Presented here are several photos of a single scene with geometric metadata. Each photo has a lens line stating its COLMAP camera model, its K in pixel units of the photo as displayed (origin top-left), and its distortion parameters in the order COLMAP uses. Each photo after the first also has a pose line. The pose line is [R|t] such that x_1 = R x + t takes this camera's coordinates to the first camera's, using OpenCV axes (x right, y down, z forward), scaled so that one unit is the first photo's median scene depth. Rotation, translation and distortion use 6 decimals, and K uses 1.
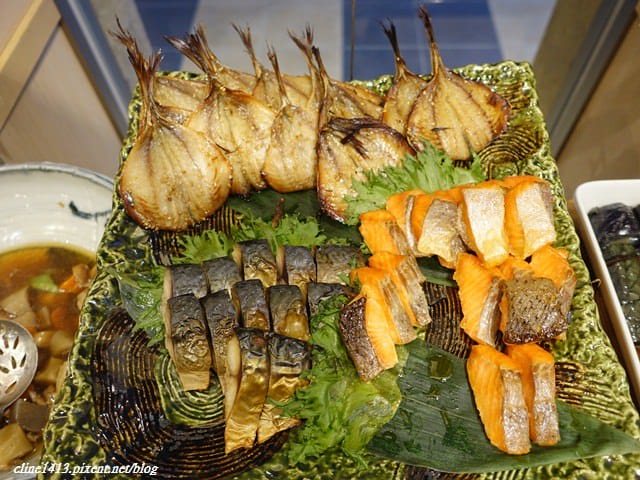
lens RADIAL K [[505.3, 0, 320.0], [0, 505.3, 240.0], [0, 0, 1]] dist [-0.001839, 0.006452]
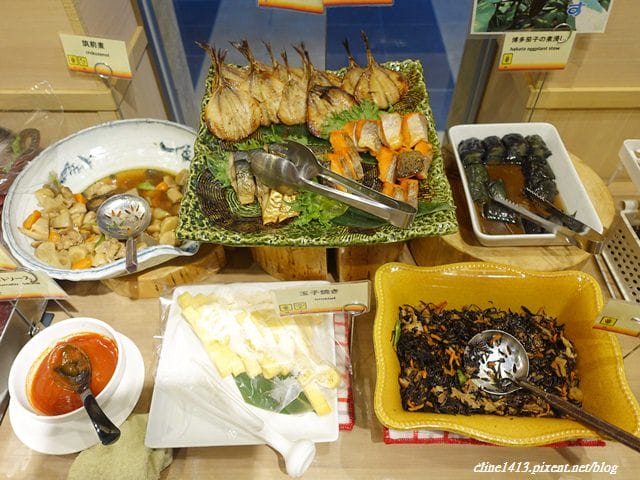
lens RADIAL K [[505.3, 0, 320.0], [0, 505.3, 240.0], [0, 0, 1]] dist [-0.001839, 0.006452]
pose [[0.999653, 0.002042, 0.026275, -0.005761], [0.000830, 0.994058, -0.108849, 0.539359], [-0.026341, 0.108833, 0.993711, -0.819413]]
